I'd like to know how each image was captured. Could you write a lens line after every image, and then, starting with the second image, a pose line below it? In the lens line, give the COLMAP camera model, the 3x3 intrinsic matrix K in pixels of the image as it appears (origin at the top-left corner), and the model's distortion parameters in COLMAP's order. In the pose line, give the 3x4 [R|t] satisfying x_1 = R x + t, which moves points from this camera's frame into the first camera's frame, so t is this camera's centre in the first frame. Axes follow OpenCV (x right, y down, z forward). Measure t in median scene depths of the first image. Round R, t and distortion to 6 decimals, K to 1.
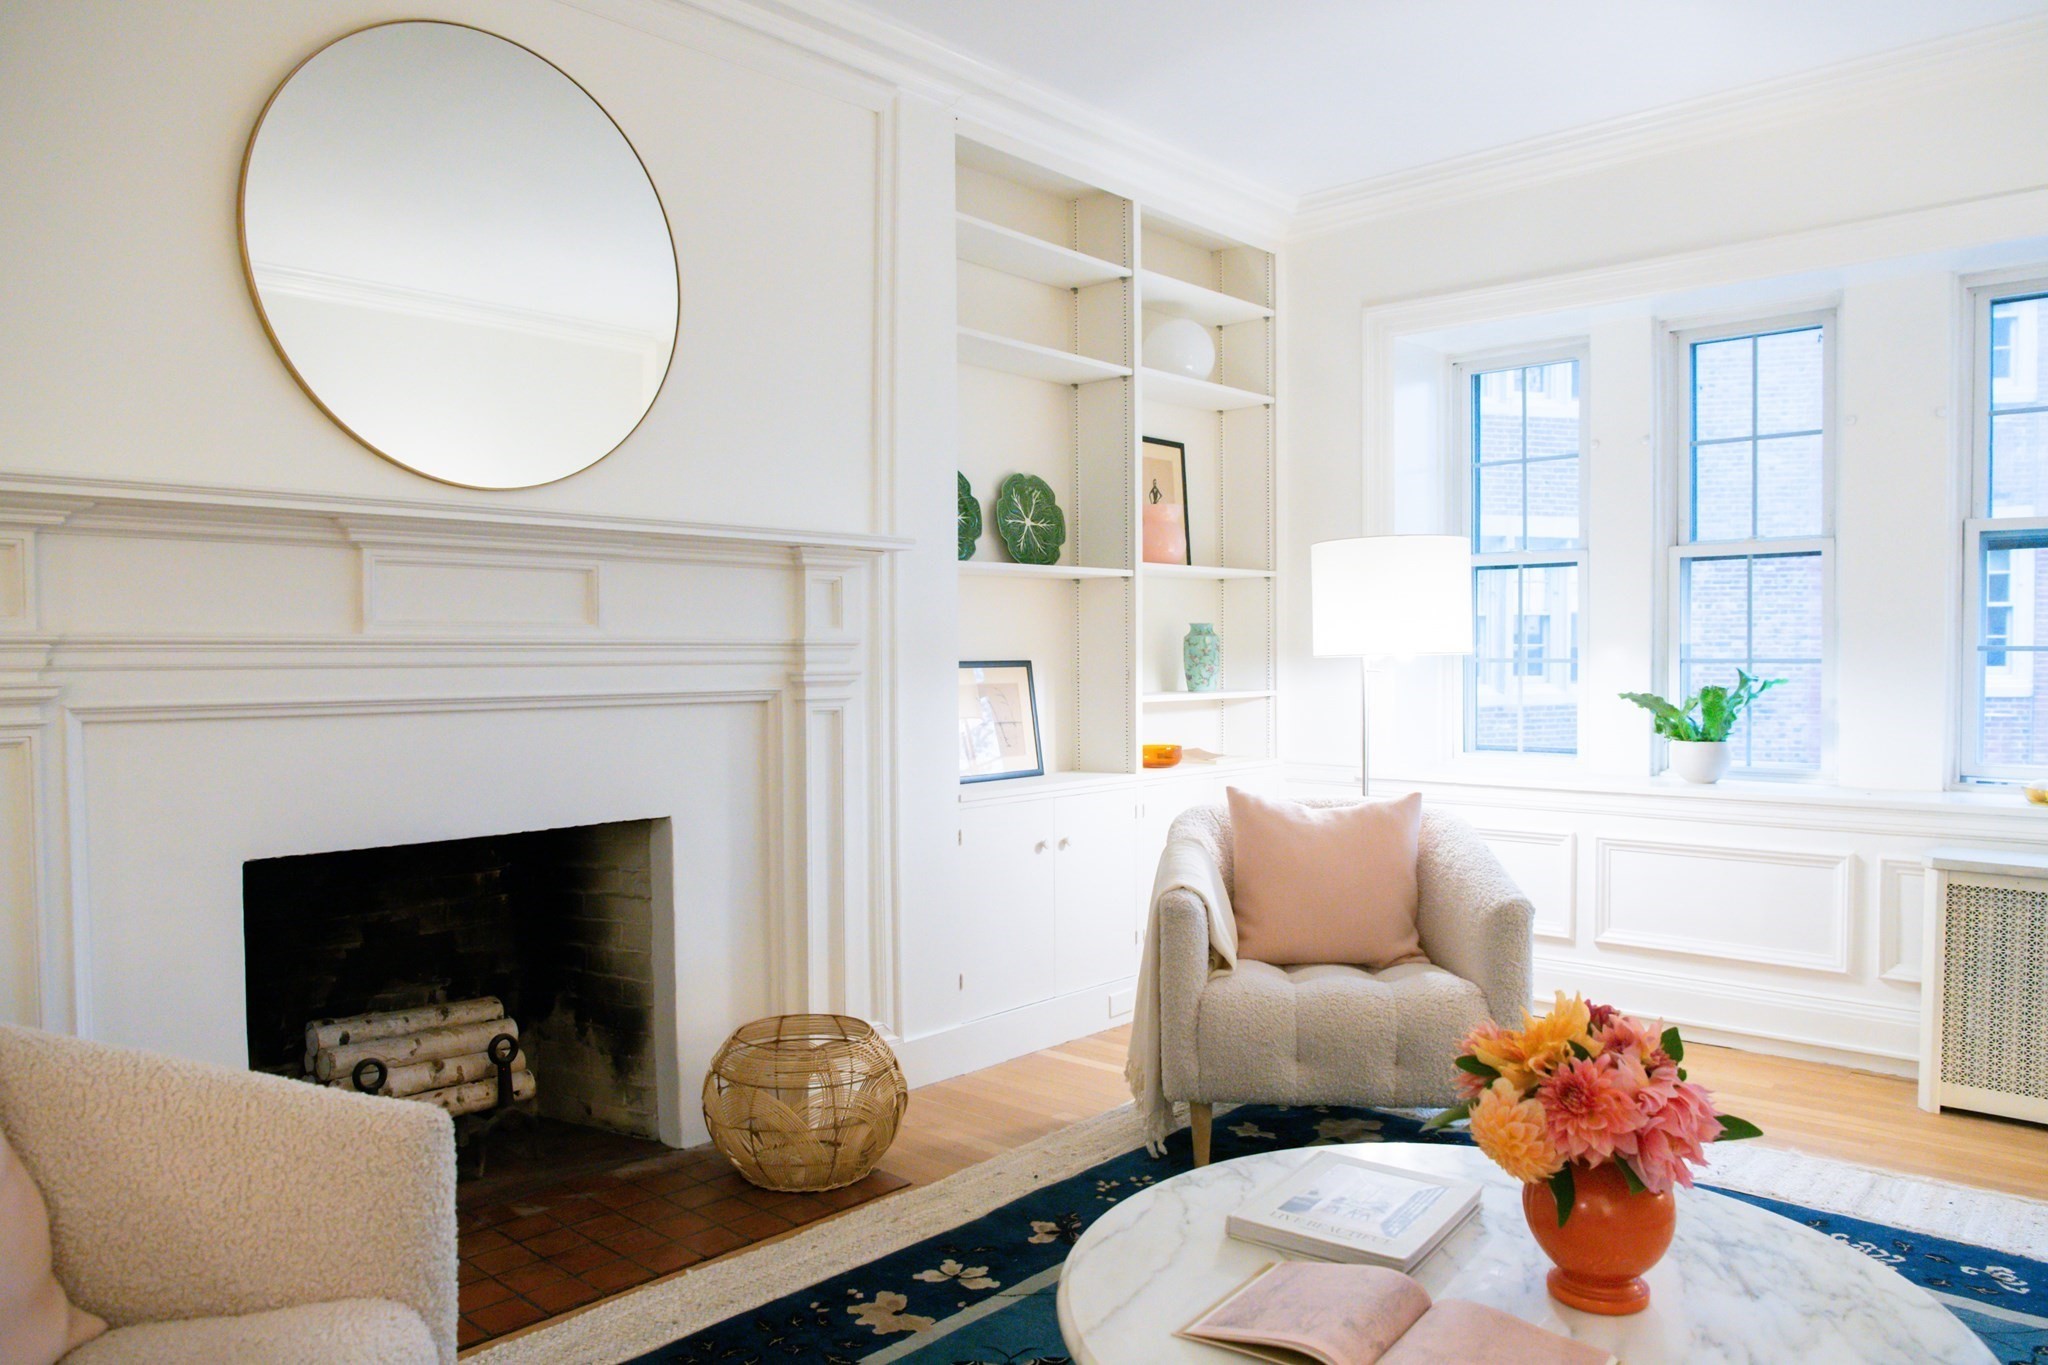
lens RADIAL K [[1431.7, 0, 1034.1], [0, 1431.7, 680.5], [0, 0, 1]] dist [-0.022103, 0.001565]
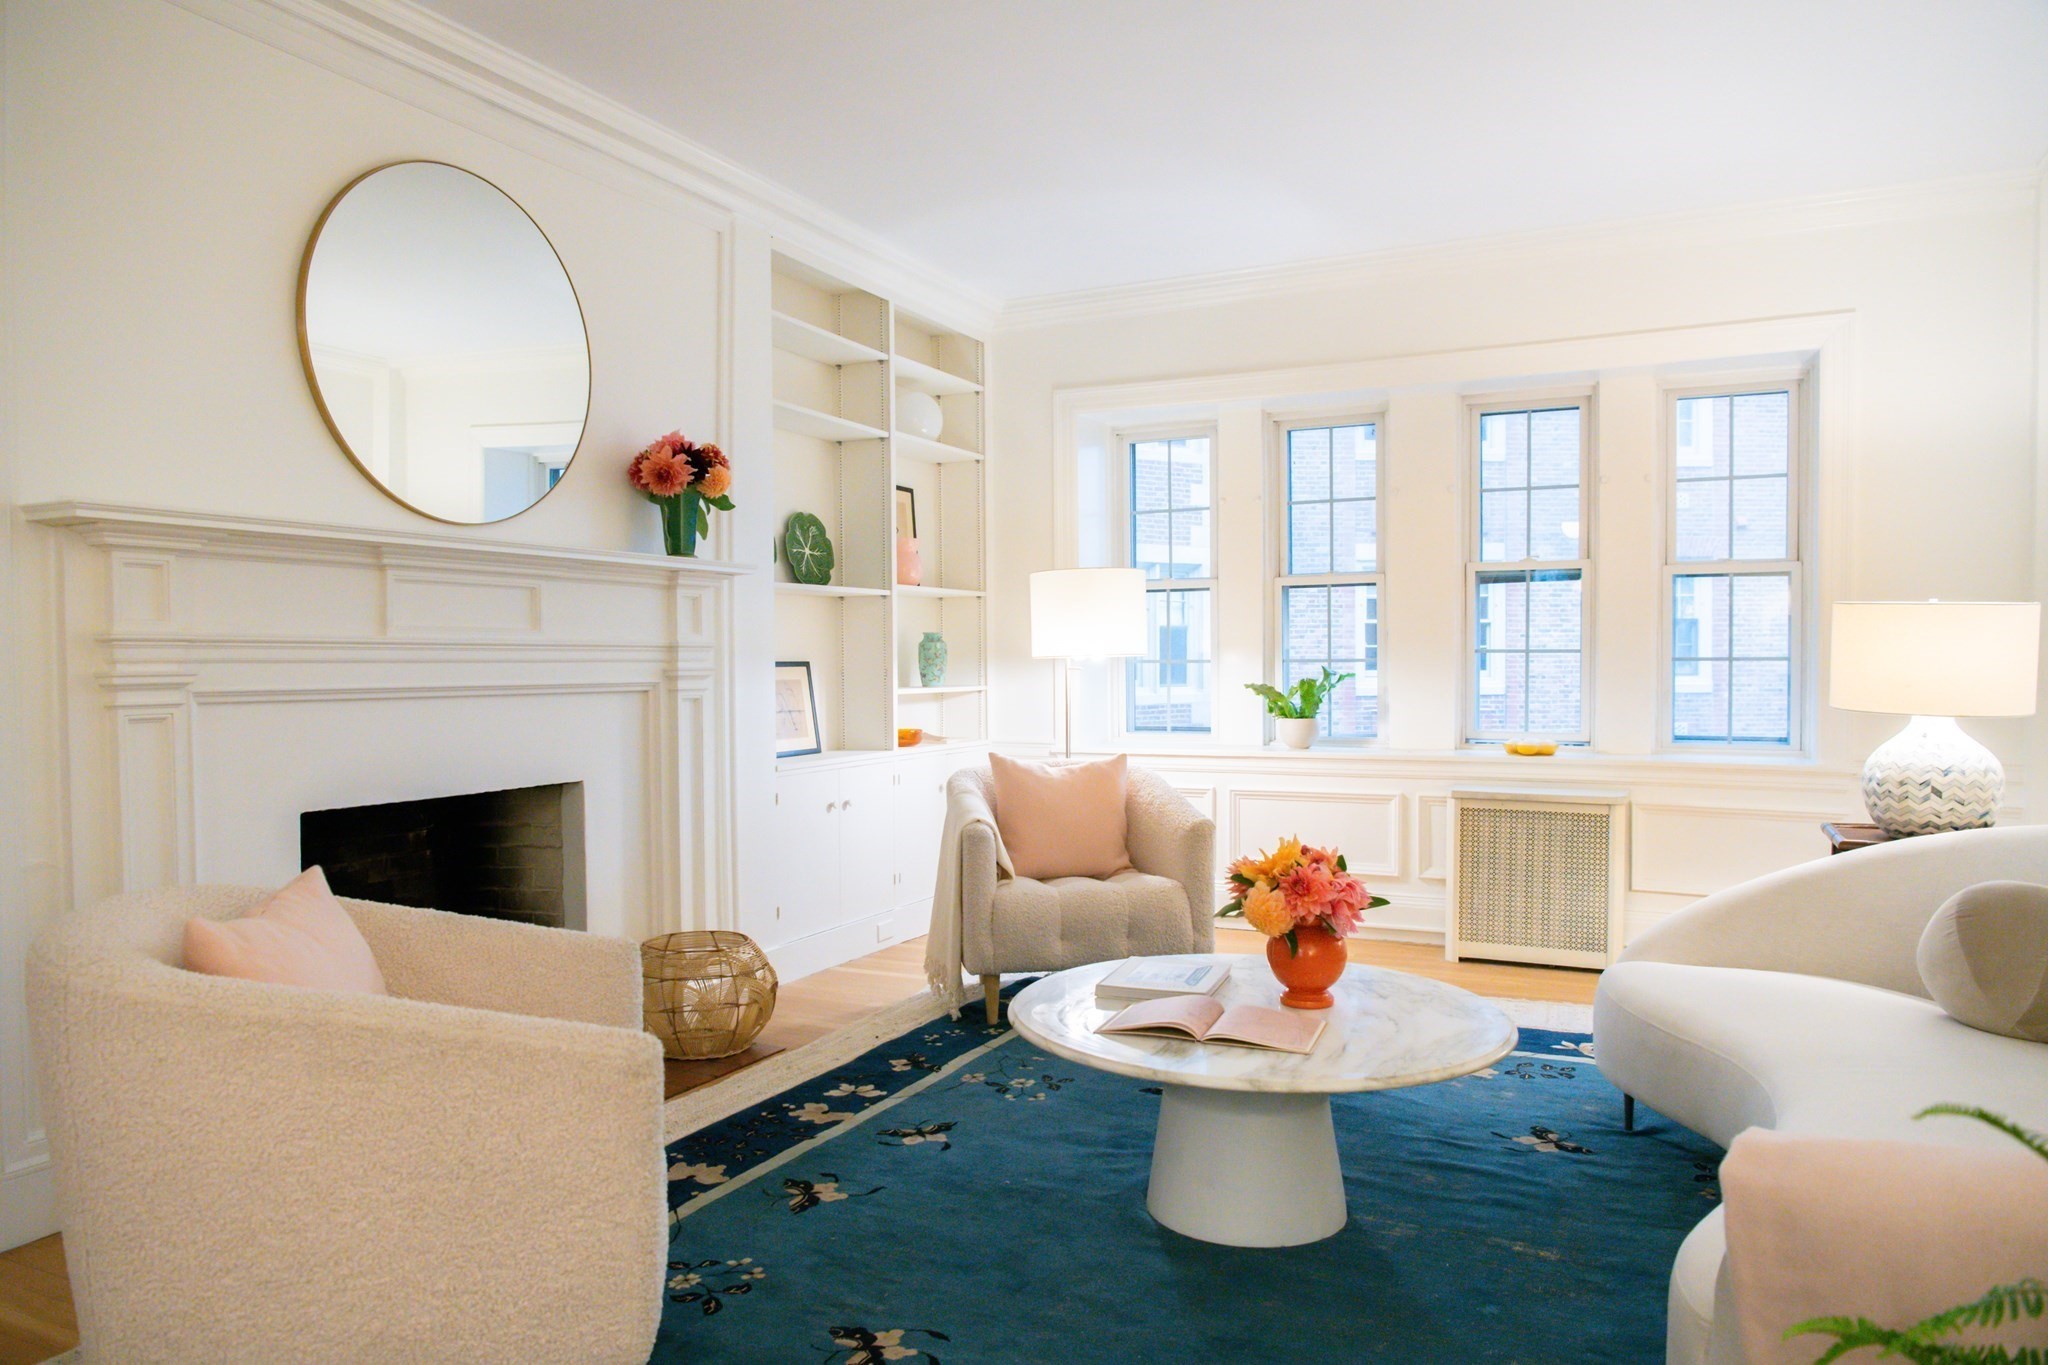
lens RADIAL K [[1350.7, 0, 1038.0], [0, 1350.7, 670.2], [0, 0, 1]] dist [-0.028539, -0.007679]
pose [[0.960779, -0.004165, 0.277282, -0.177513], [0.008261, 0.999873, -0.013607, 0.014524], [-0.277191, 0.015364, 0.960692, -0.242405]]
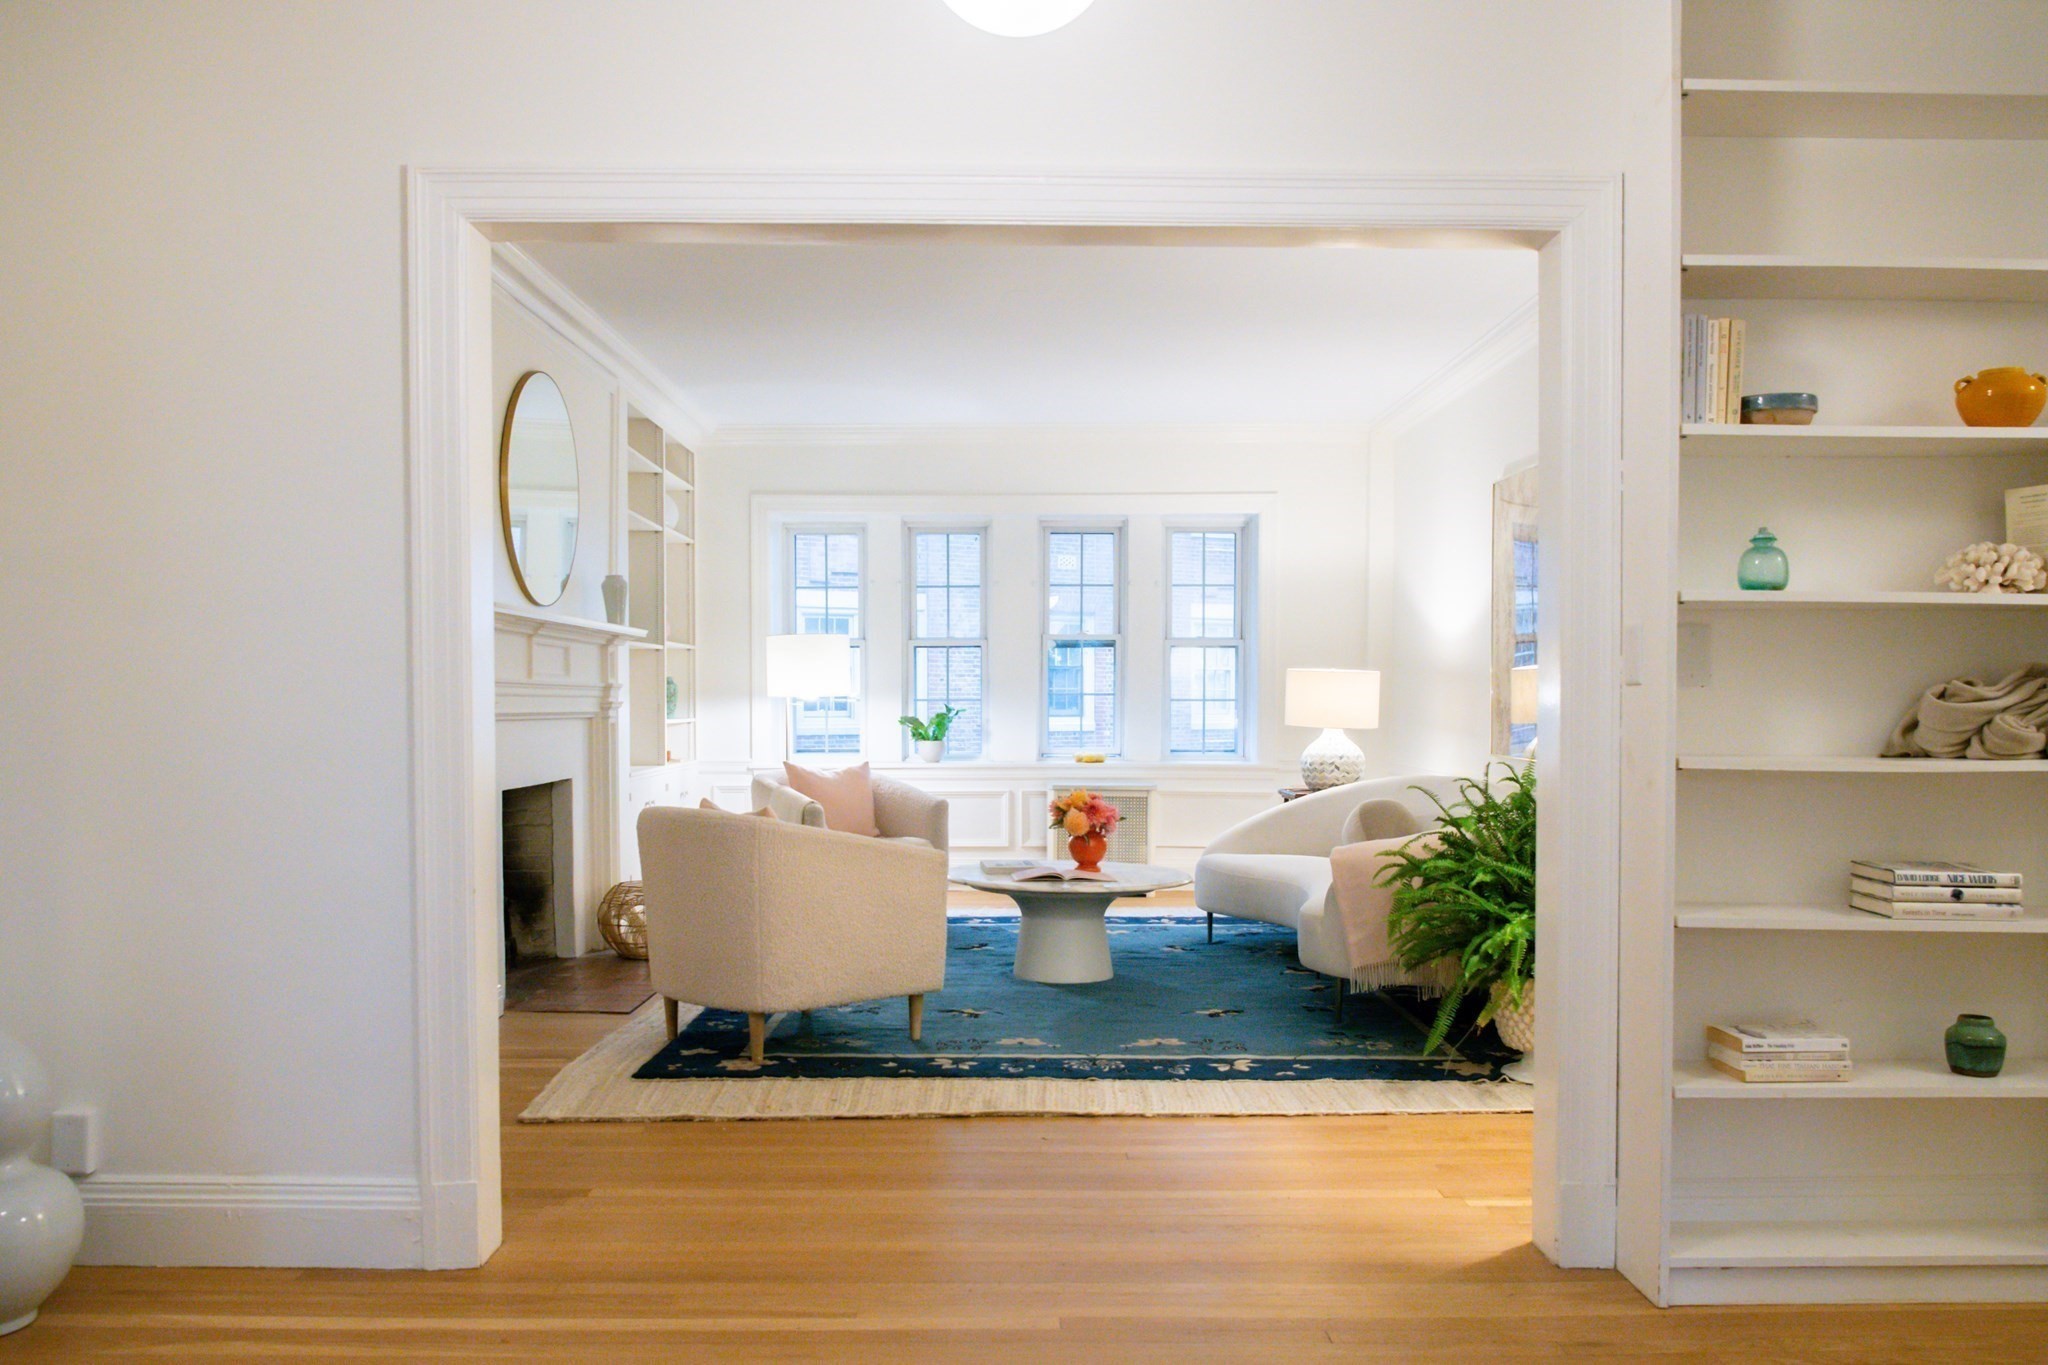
lens RADIAL K [[1431.7, 0, 1028.1], [0, 1431.7, 689.8], [0, 0, 1]] dist [-0.022103, 0.001565]
pose [[0.749856, 0.007827, 0.661555, -0.939503], [0.010939, 0.999647, -0.024226, 0.027856], [-0.661511, 0.025403, 0.749505, -0.720378]]
